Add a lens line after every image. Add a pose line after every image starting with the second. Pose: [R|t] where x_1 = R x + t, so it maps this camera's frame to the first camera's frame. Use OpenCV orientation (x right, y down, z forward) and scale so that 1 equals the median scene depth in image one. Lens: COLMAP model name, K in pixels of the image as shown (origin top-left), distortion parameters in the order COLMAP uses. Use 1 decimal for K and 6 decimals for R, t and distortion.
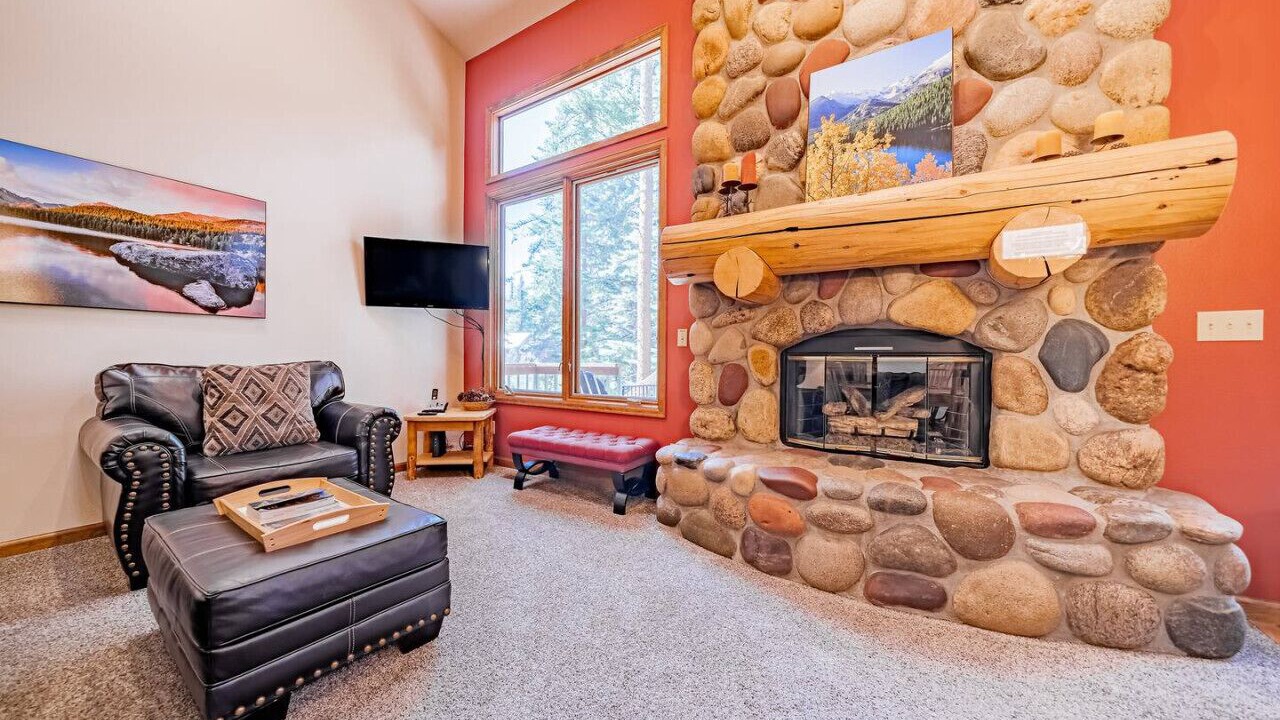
lens RADIAL K [[456.6, 0, 632.4], [0, 456.6, 359.5], [0, 0, 1]] dist [-0.001074, -0.000121]
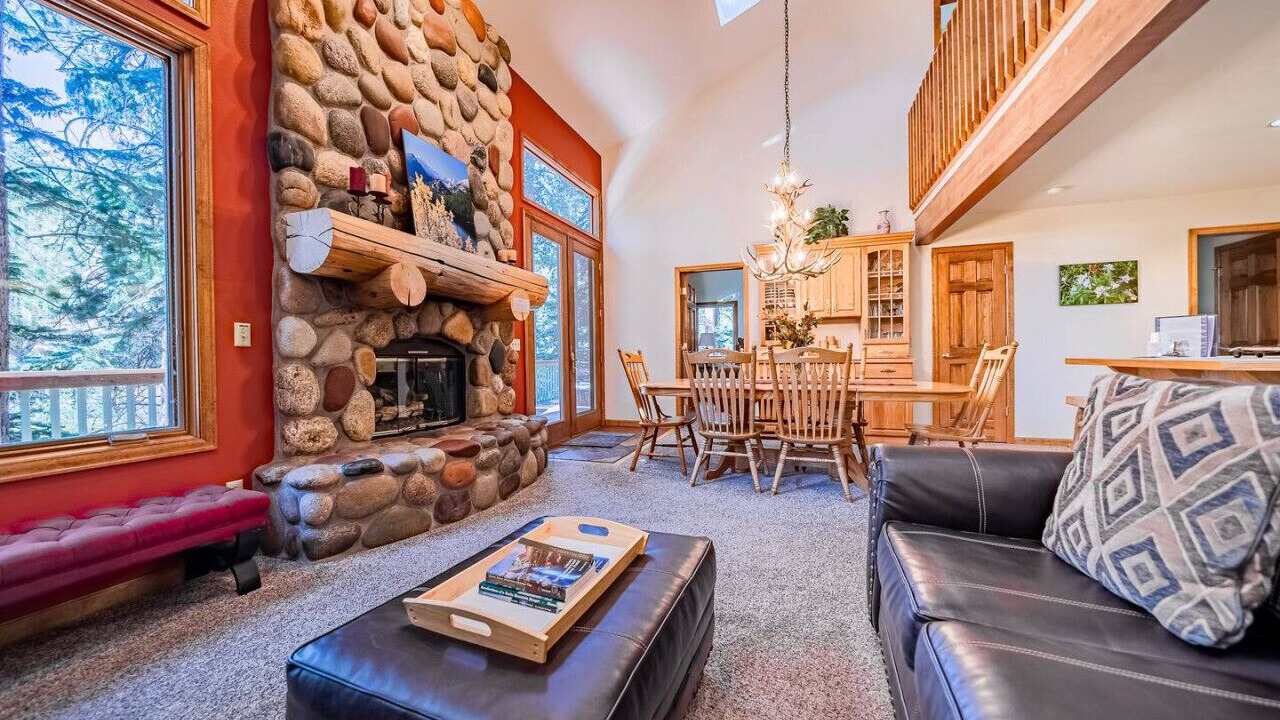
lens RADIAL K [[456.6, 0, 632.4], [0, 456.6, 359.5], [0, 0, 1]] dist [-0.001074, -0.000121]
pose [[-0.233327, -0.007733, 0.972367, -0.893685], [0.016223, 0.999798, 0.011844, -0.007174], [-0.972263, 0.018538, -0.233155, 0.650857]]
